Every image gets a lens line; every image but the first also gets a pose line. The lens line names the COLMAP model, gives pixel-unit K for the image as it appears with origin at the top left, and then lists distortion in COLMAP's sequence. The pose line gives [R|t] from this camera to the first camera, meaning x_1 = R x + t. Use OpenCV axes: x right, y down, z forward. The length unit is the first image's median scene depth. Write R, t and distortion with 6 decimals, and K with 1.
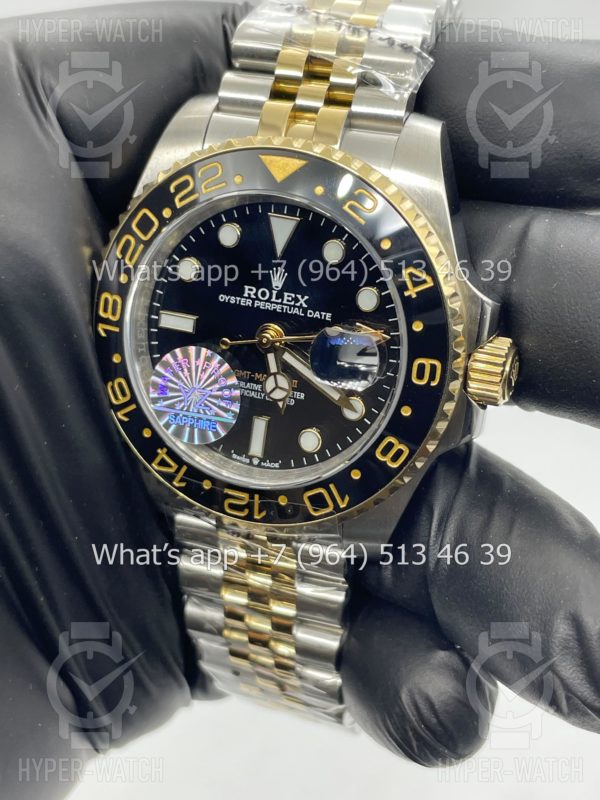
lens RADIAL K [[1285.8, 0, 296.1], [0, 1285.8, 404.6], [0, 0, 1]] dist [0.125208, 0.000000]
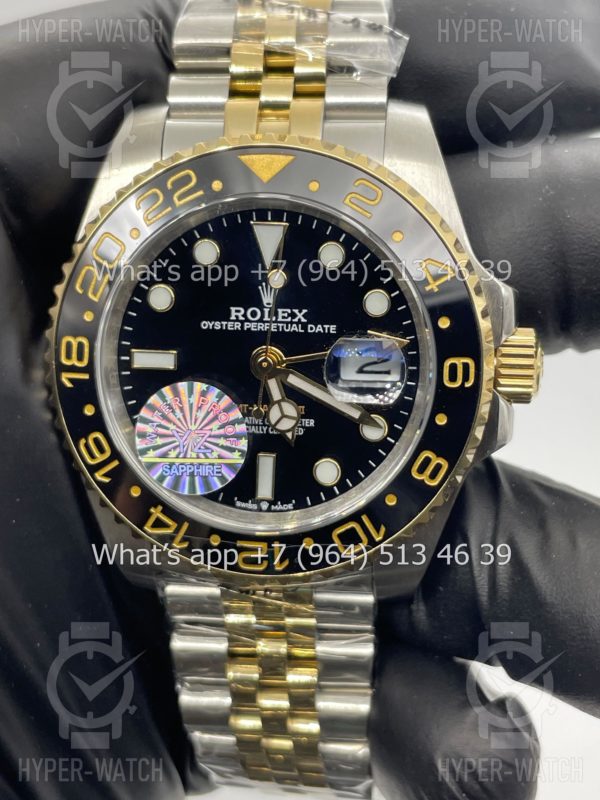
lens RADIAL K [[1285.8, 0, 302.9], [0, 1285.8, 397.1], [0, 0, 1]] dist [0.125208, 0.000000]
pose [[0.972106, -0.126096, 0.197762, -0.174101], [0.142386, 0.987306, -0.070381, 0.037220], [-0.186377, 0.096576, 0.977720, 0.137320]]
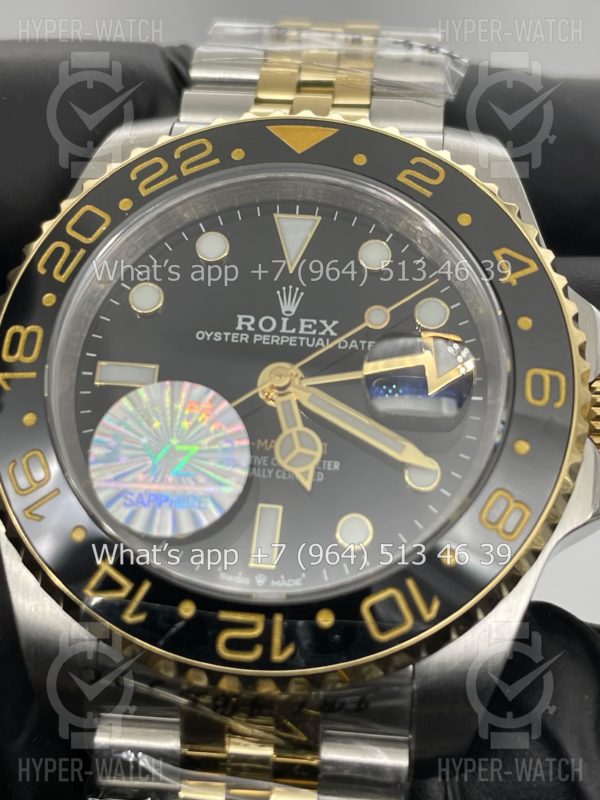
lens RADIAL K [[1285.8, 0, 303.9], [0, 1285.8, 390.0], [0, 0, 1]] dist [0.125208, 0.000000]
pose [[0.959851, 0.058606, 0.274319, -0.188210], [0.090511, 0.860918, -0.500627, 0.279310], [-0.265506, 0.505356, 0.821049, 0.464111]]
